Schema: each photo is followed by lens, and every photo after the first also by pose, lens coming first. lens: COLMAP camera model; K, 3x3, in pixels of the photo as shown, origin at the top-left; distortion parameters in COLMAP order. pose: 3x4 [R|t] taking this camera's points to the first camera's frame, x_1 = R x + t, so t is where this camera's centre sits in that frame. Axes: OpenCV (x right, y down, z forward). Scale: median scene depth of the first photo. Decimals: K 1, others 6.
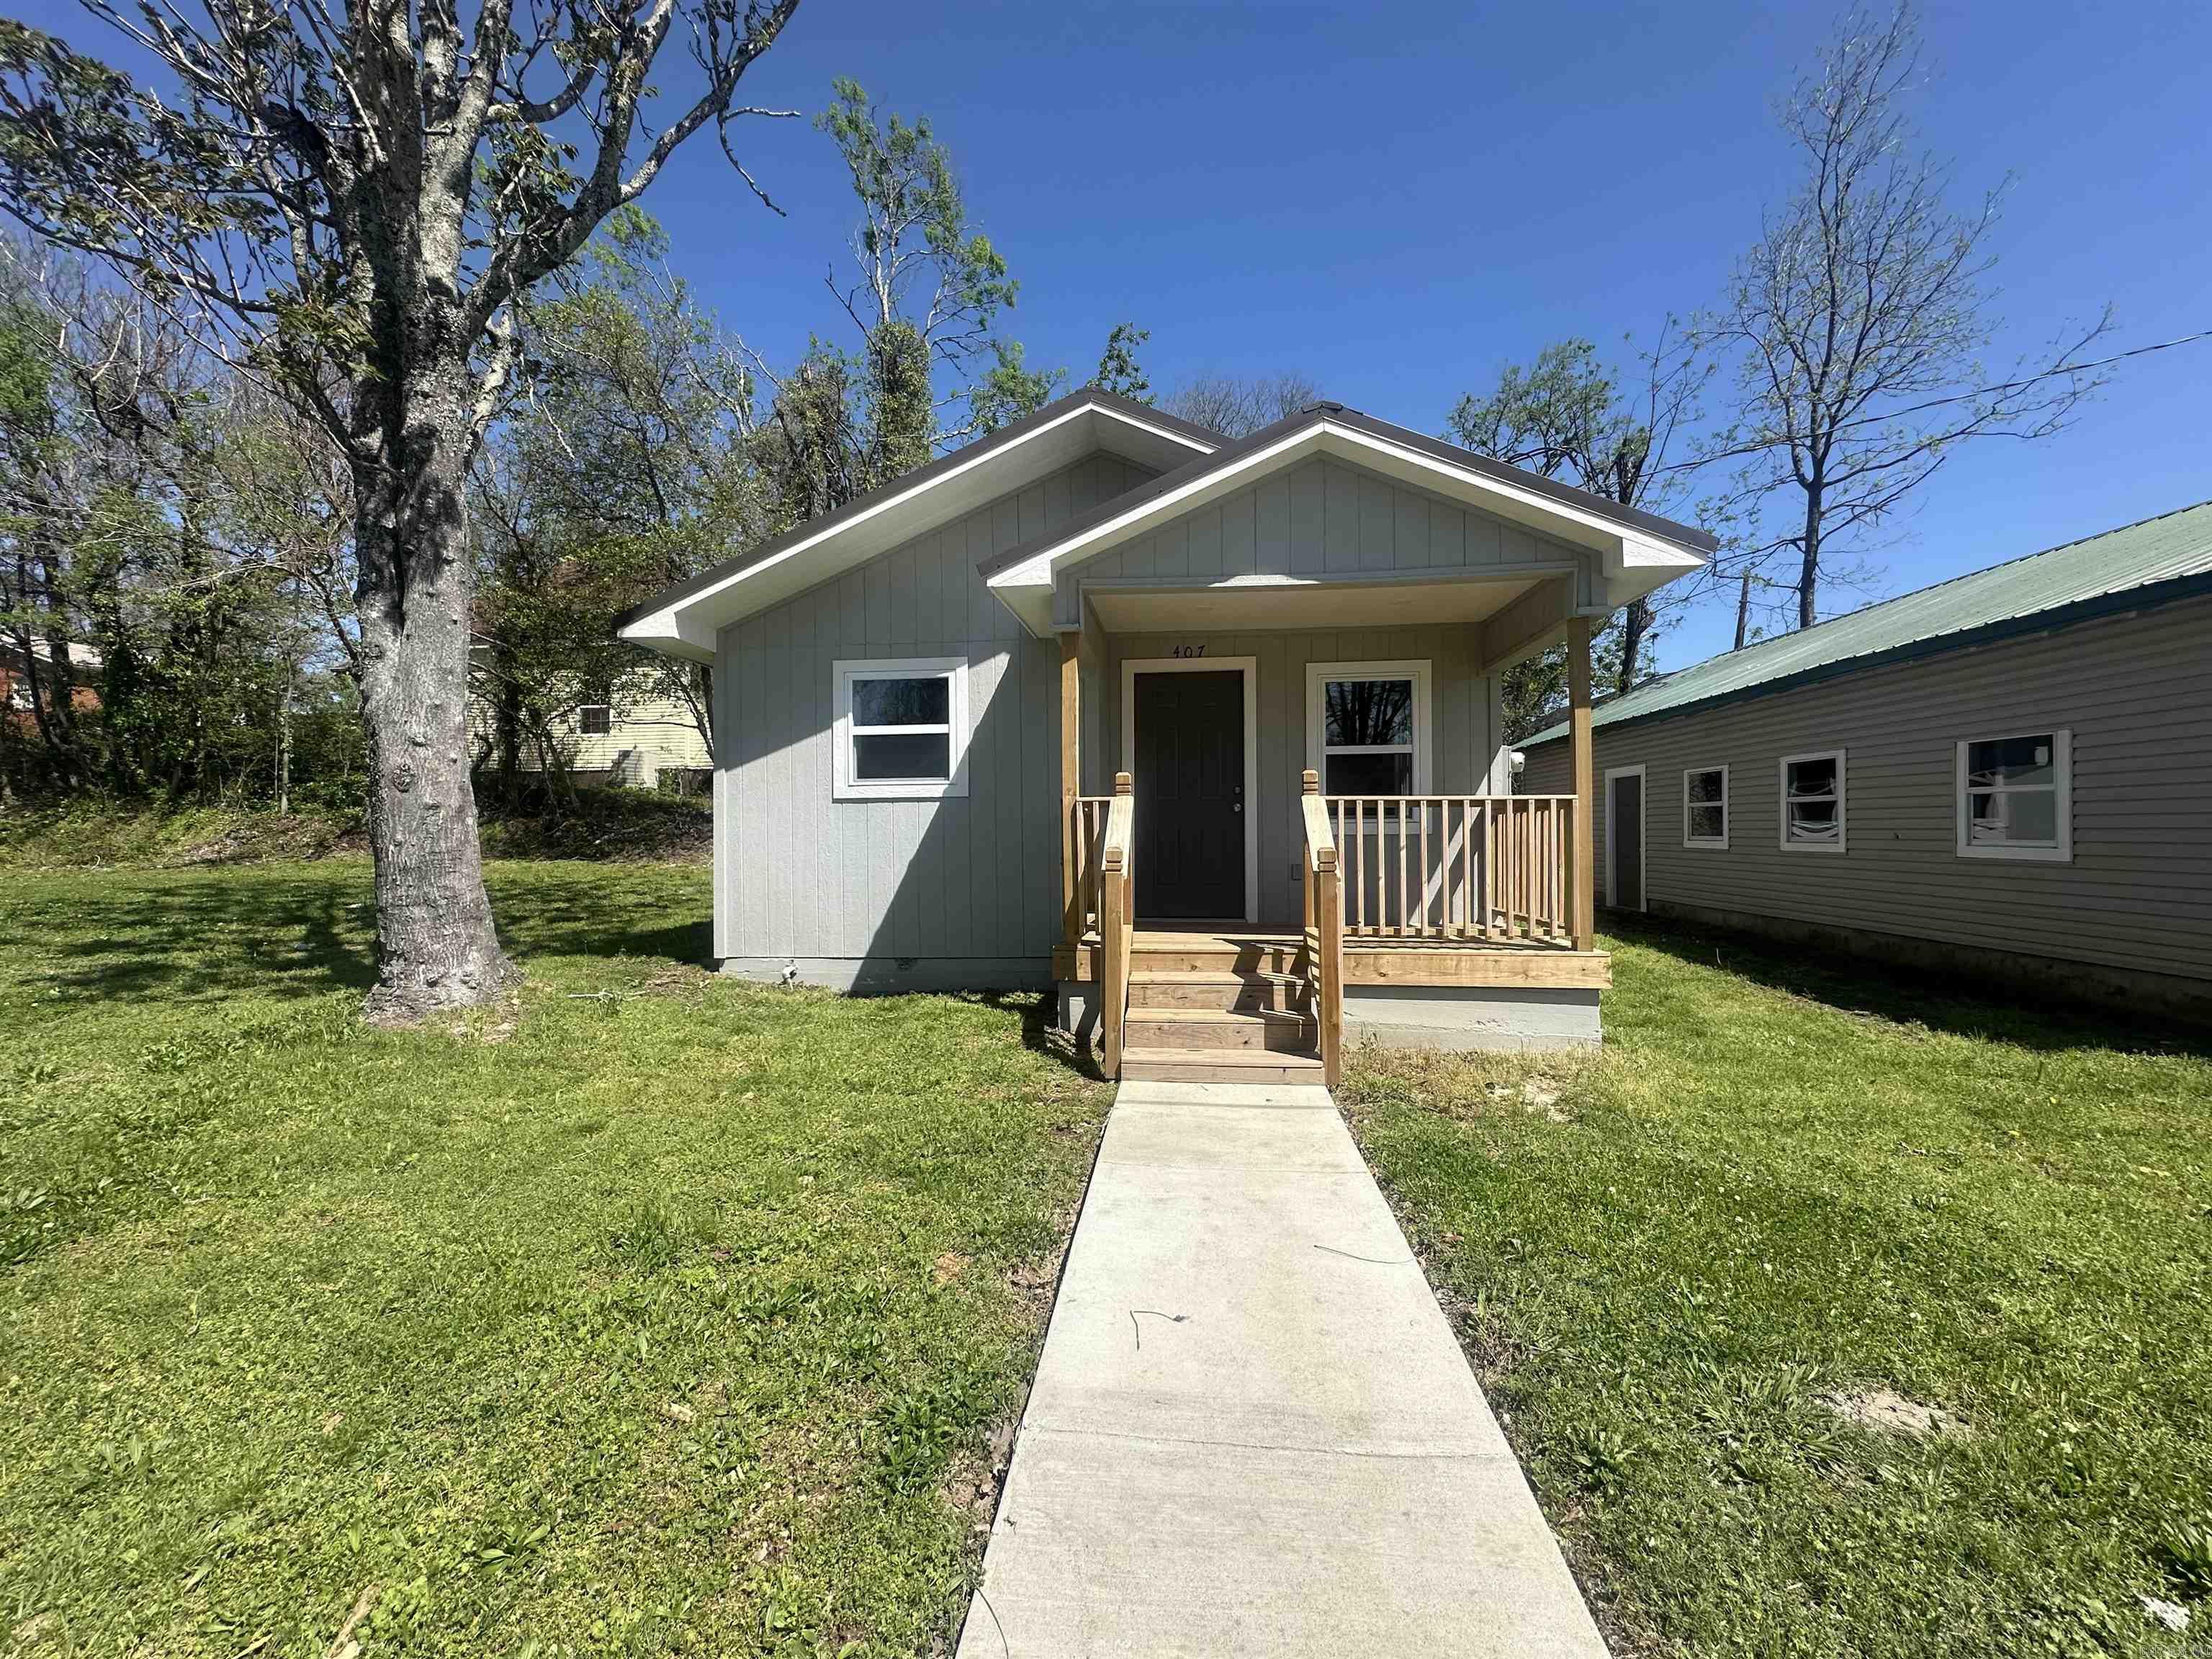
lens RADIAL K [[878.3, 0, 1104.7], [0, 878.3, 834.2], [0, 0, 1]] dist [-0.003448, 0.000578]
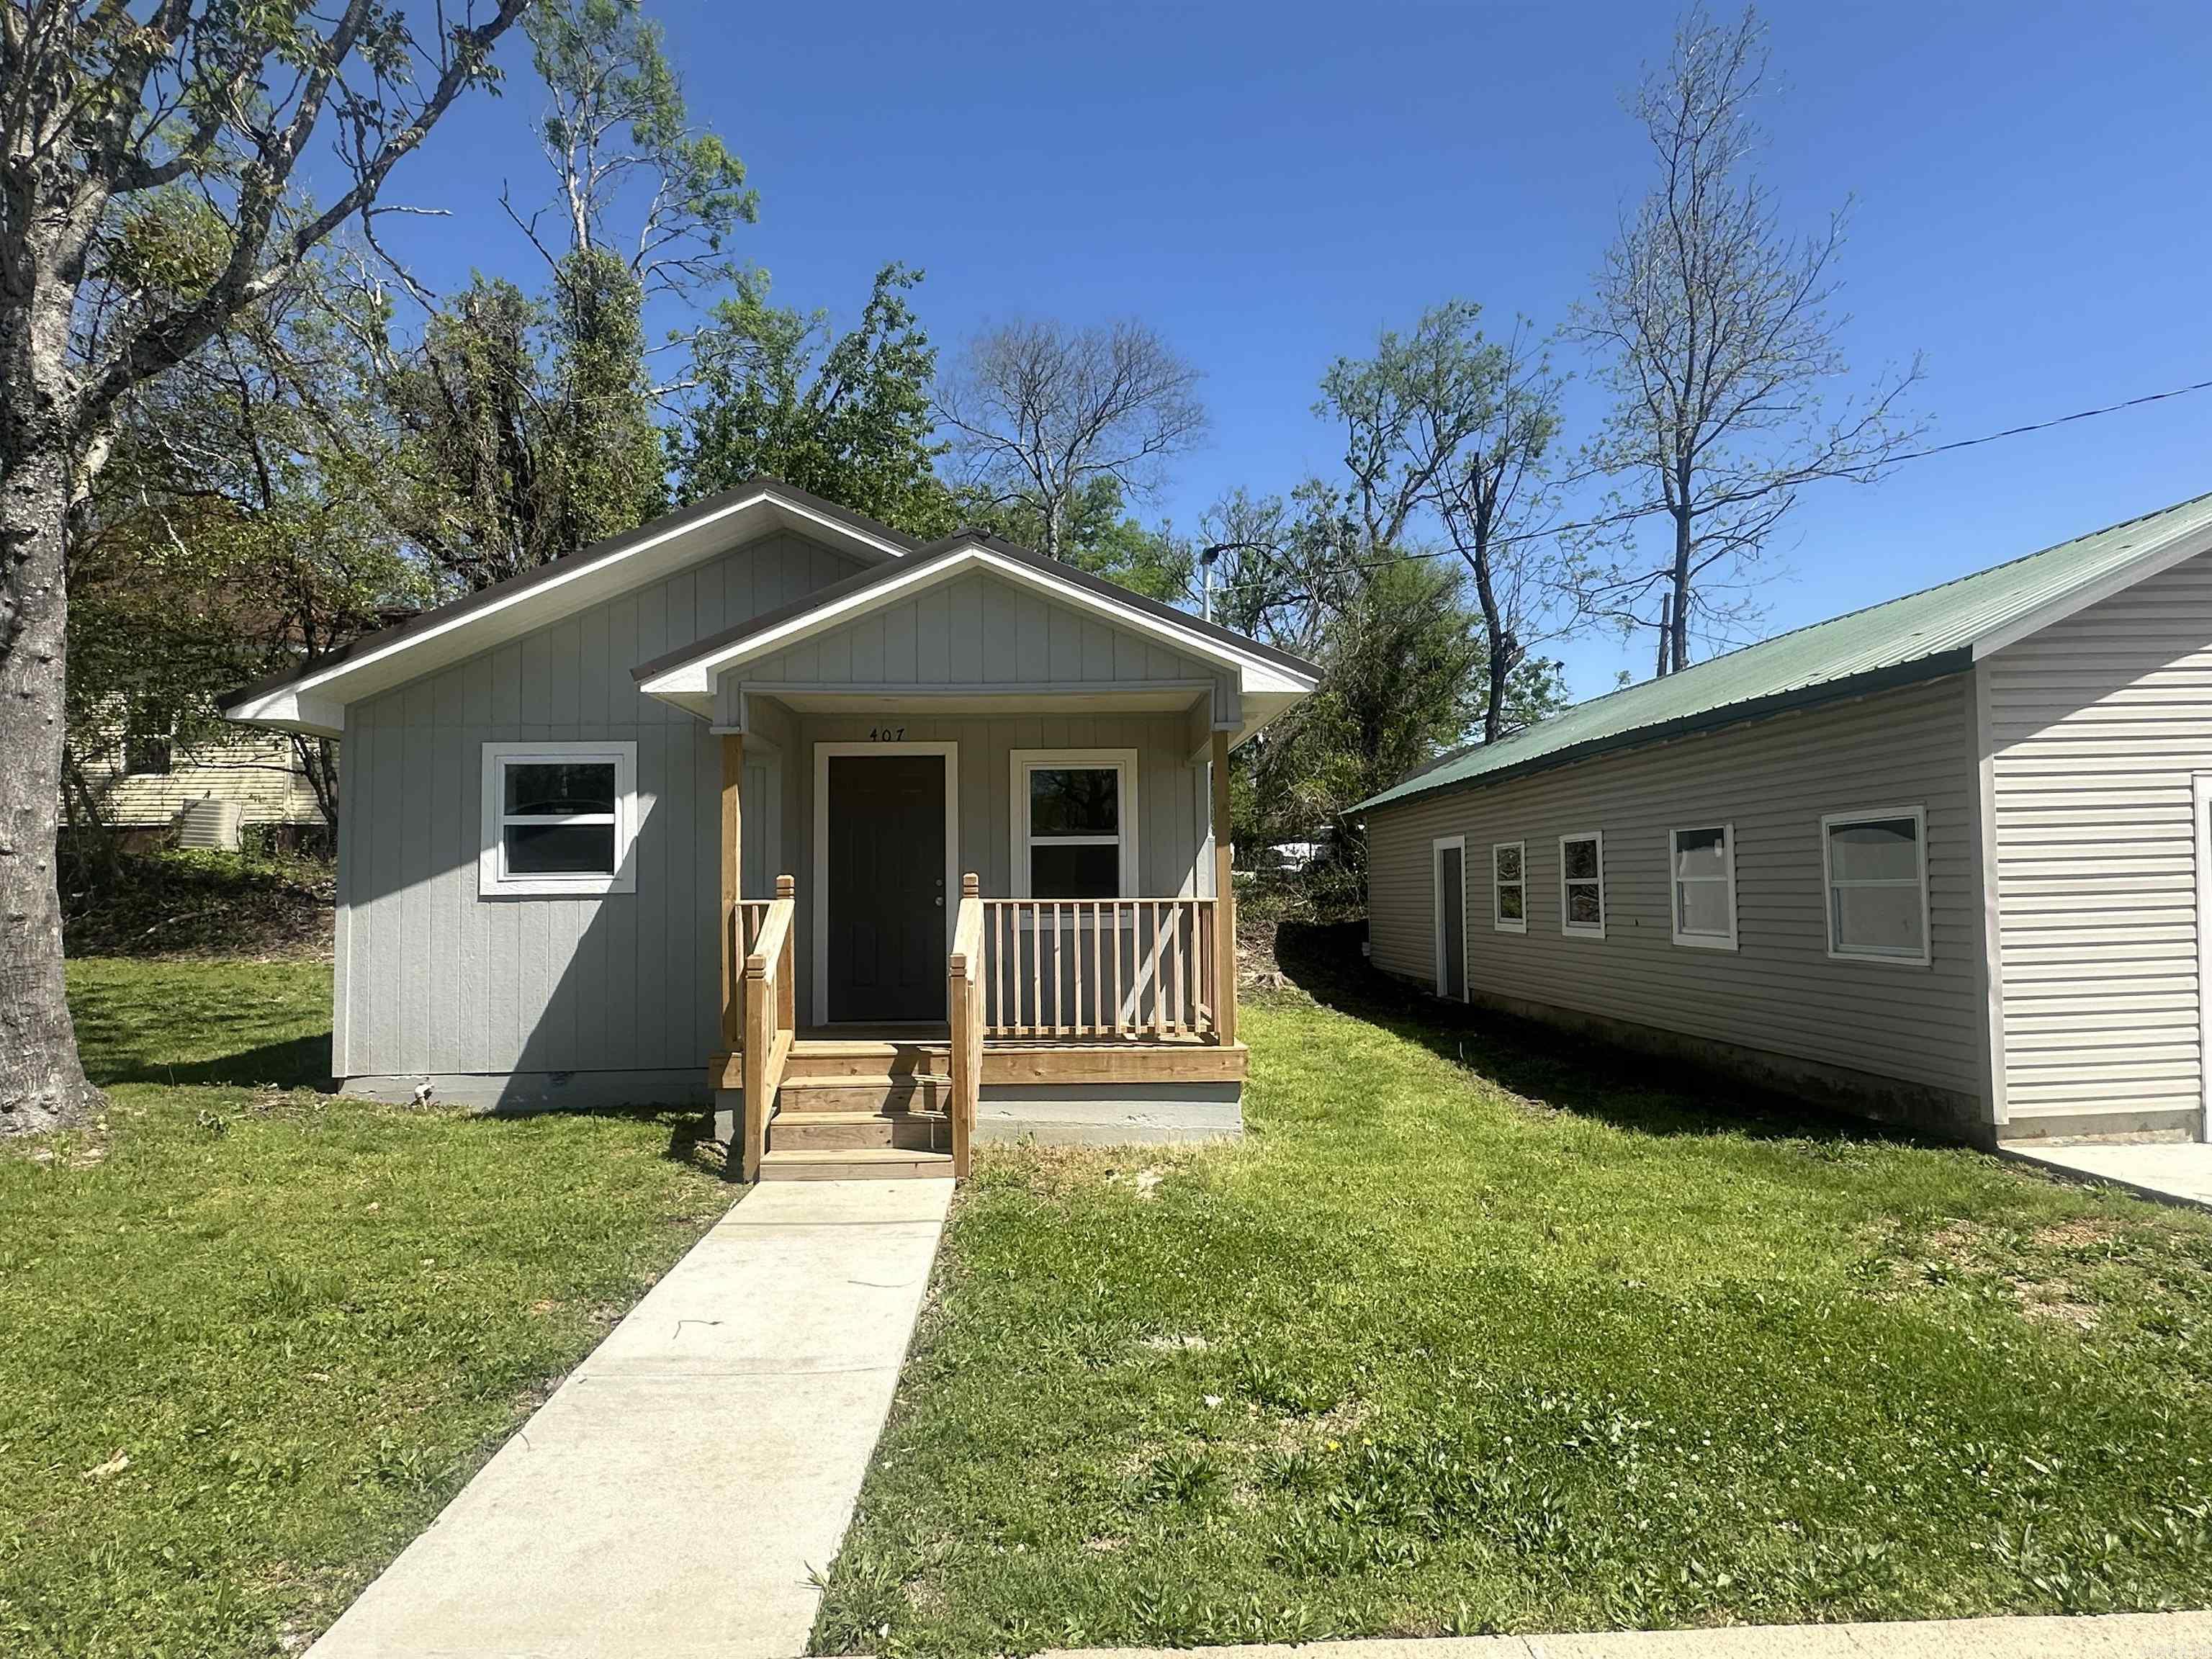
lens RADIAL K [[1244.3, 0, 1105.5], [0, 1244.3, 835.9], [0, 0, 1]] dist [-0.004554, 0.003188]
pose [[0.989348, 0.002298, 0.145551, 0.153943], [0.005125, 0.998705, -0.050608, -0.036955], [-0.145479, 0.050815, 0.988056, -0.390737]]
